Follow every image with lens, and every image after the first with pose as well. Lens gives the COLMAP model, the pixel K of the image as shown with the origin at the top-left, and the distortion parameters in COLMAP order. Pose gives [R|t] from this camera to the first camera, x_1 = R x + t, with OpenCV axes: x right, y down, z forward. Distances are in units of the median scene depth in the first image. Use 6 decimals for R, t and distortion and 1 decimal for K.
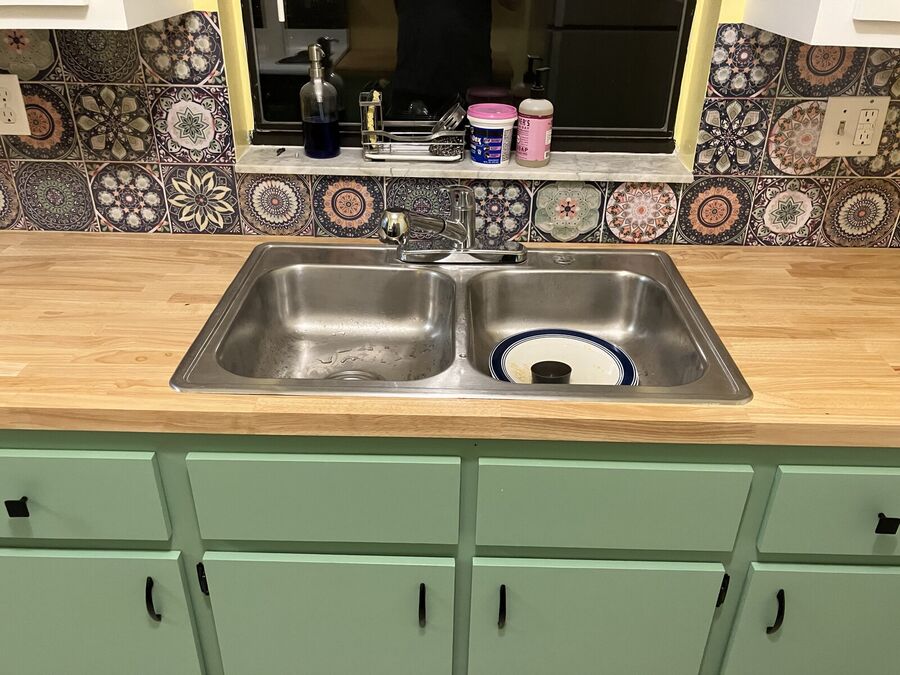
lens RADIAL K [[765.9, 0, 450.0], [0, 765.9, 337.5], [0, 0, 1]] dist [0.000565, 0.001453]
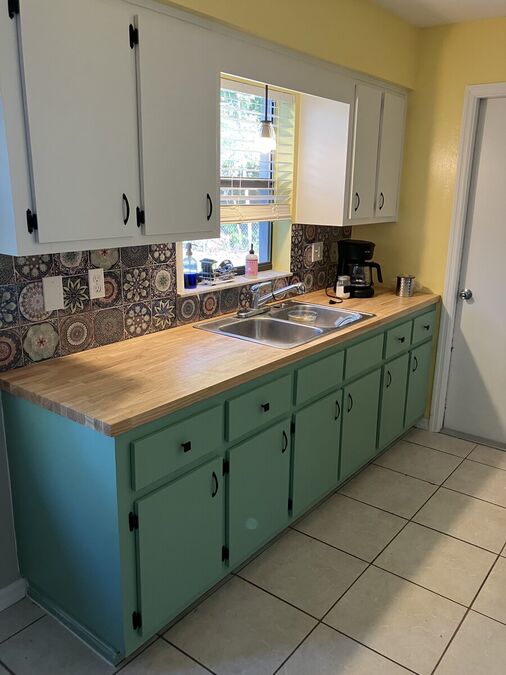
lens RADIAL K [[561.4, 0, 253.0], [0, 561.4, 337.5], [0, 0, 1]] dist [-0.027122, -0.004609]
pose [[0.601187, -0.217083, 0.769057, -1.476137], [0.373002, 0.927351, -0.029818, 0.027072], [-0.706713, 0.304786, 0.638484, -0.192947]]
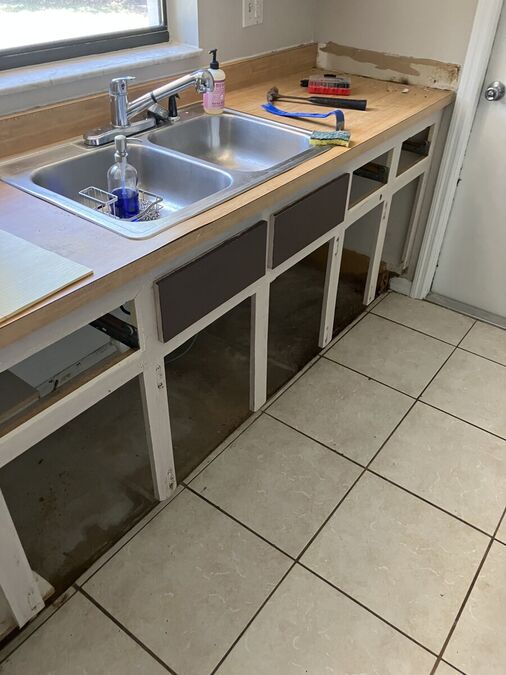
lens RADIAL K [[565.5, 0, 253.0], [0, 565.5, 337.5], [0, 0, 1]] dist [0.029506, -0.014426]
pose [[0.580962, -0.482333, 0.655621, -0.754070], [0.354393, 0.875038, 0.329719, -0.032463], [-0.732727, 0.040793, 0.679299, 0.099498]]
